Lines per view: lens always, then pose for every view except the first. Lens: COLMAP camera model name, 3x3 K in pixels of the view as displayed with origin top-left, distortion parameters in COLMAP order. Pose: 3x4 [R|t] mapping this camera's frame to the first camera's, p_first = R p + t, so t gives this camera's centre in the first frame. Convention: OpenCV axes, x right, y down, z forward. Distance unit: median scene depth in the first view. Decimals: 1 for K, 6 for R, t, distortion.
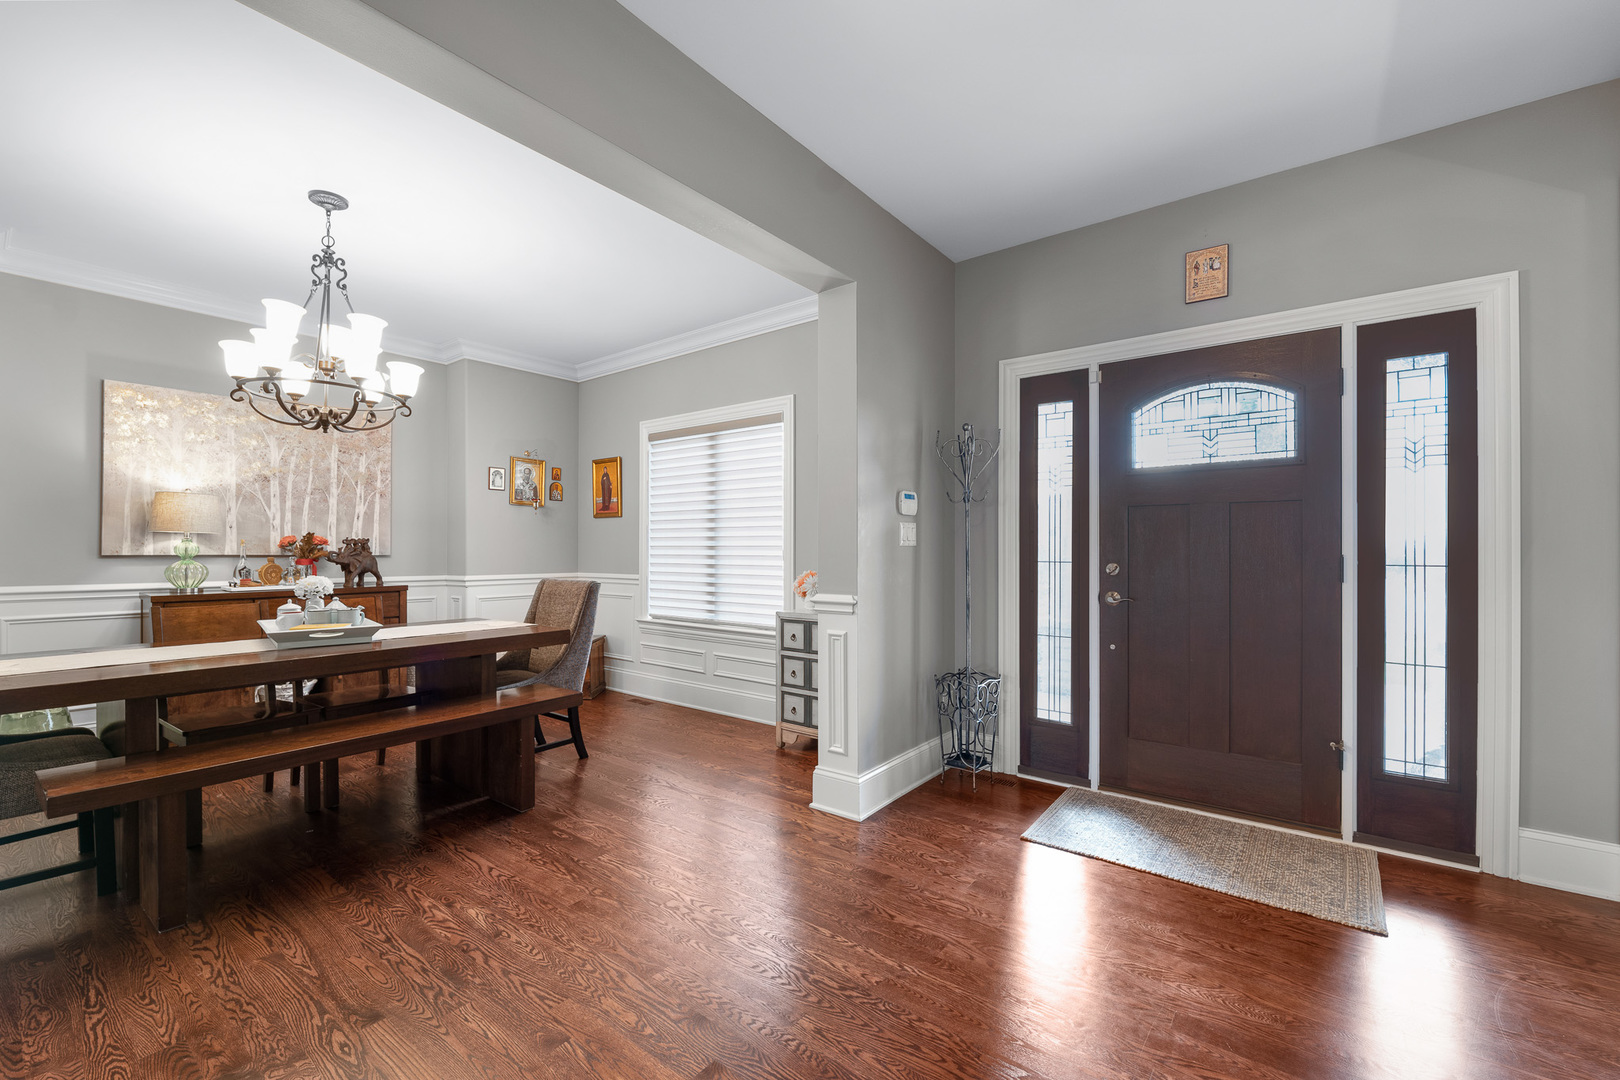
lens RADIAL K [[675.8, 0, 810.3], [0, 675.8, 544.4], [0, 0, 1]] dist [-0.008471, 0.001081]
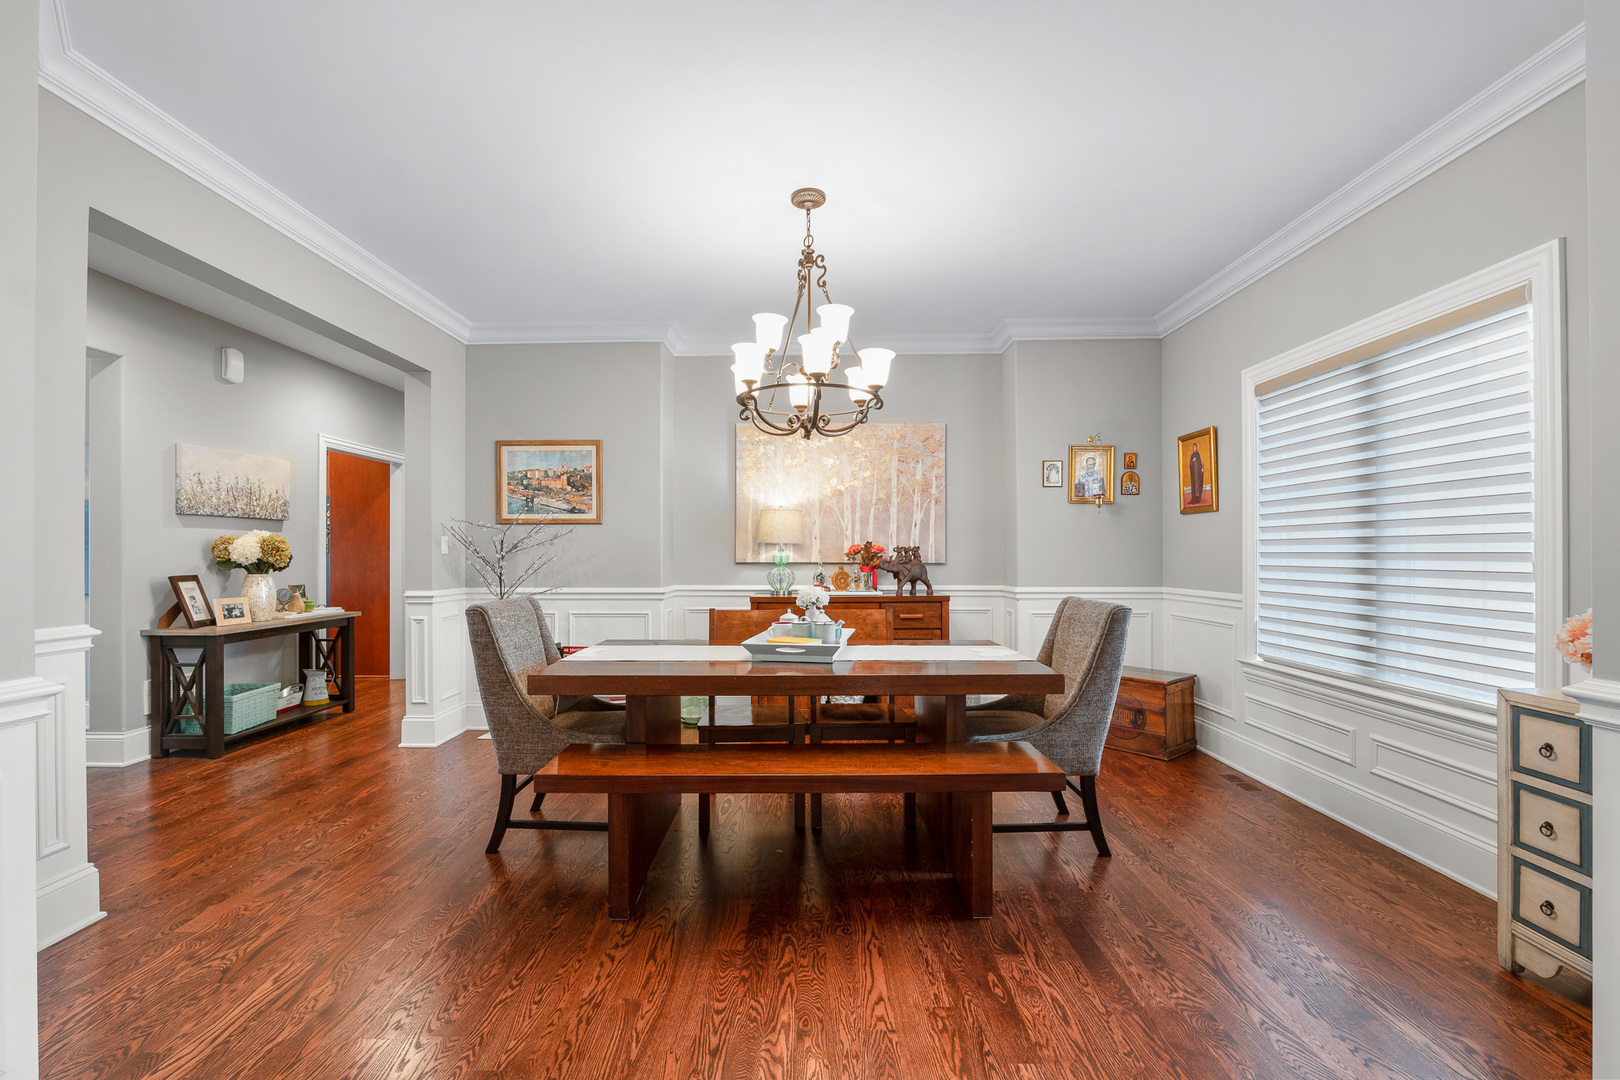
lens RADIAL K [[675.8, 0, 802.4], [0, 675.8, 549.8], [0, 0, 1]] dist [-0.008471, 0.001081]
pose [[0.592143, -0.006235, -0.805809, 0.042404], [0.008922, 0.999959, -0.001181, -0.004368], [0.805783, -0.006490, 0.592175, 0.308584]]
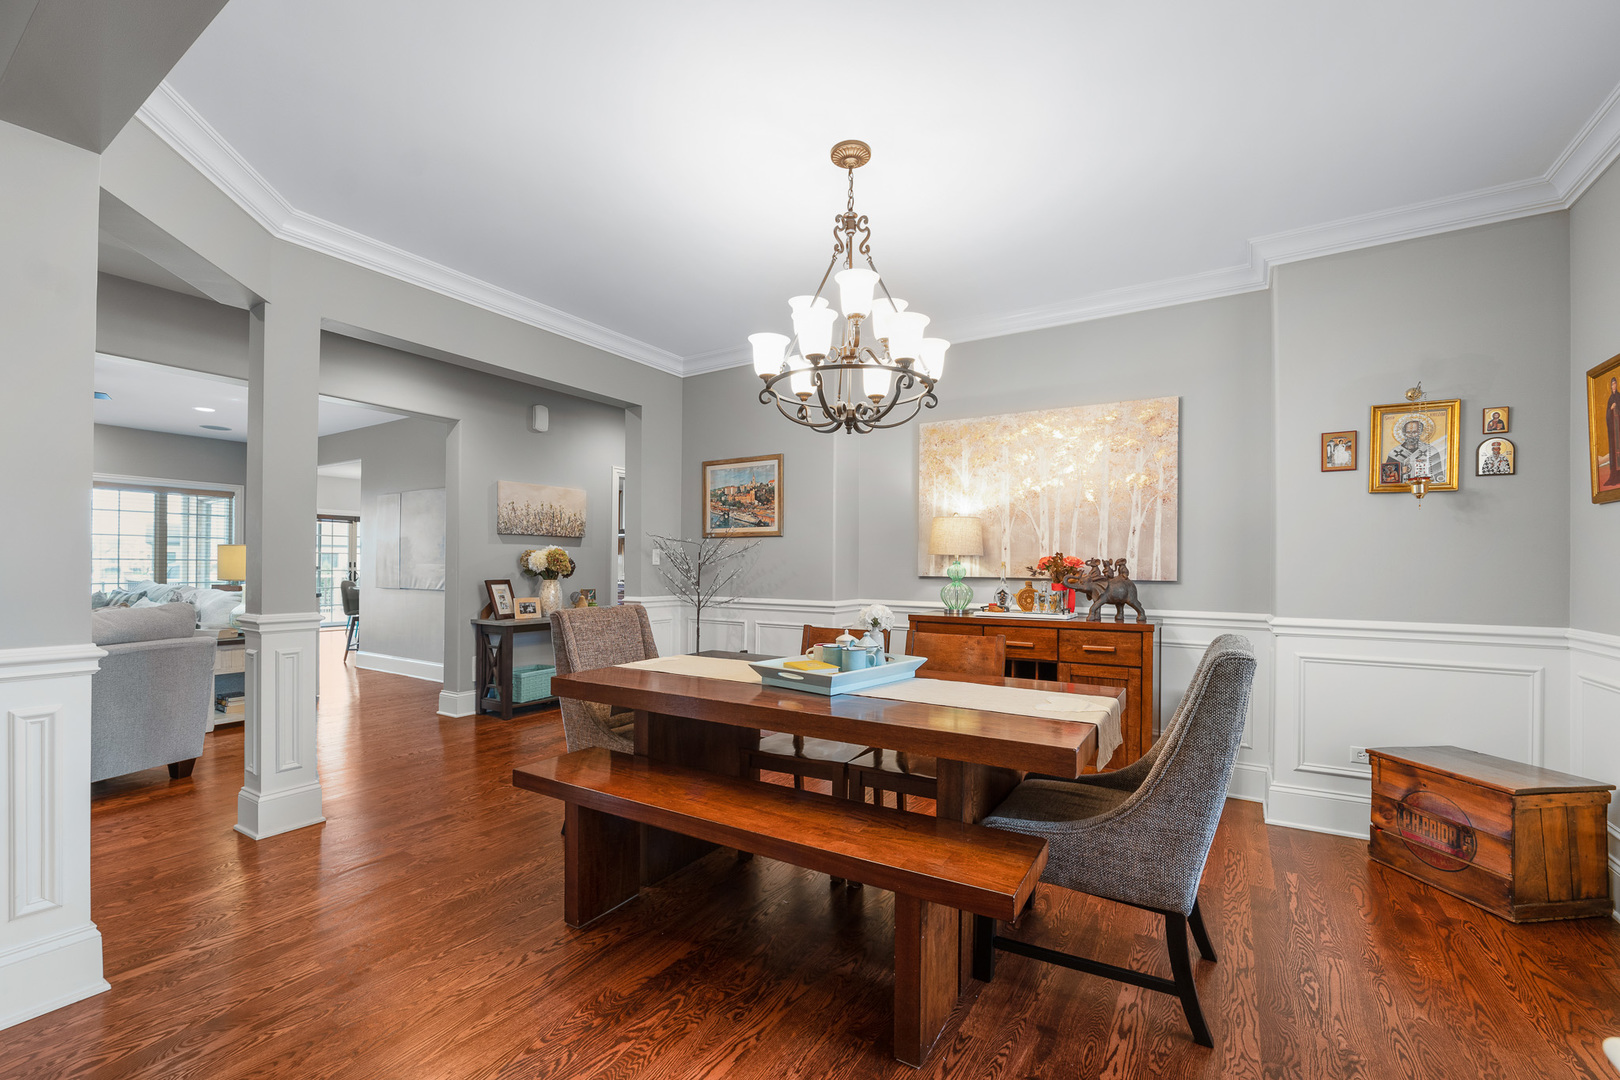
lens RADIAL K [[675.8, 0, 821.4], [0, 675.8, 563.5], [0, 0, 1]] dist [-0.008471, 0.001081]
pose [[0.091282, -0.004150, -0.995816, 0.080573], [0.002445, 0.999989, -0.003943, -0.001367], [0.995822, -0.002075, 0.091291, 0.650510]]
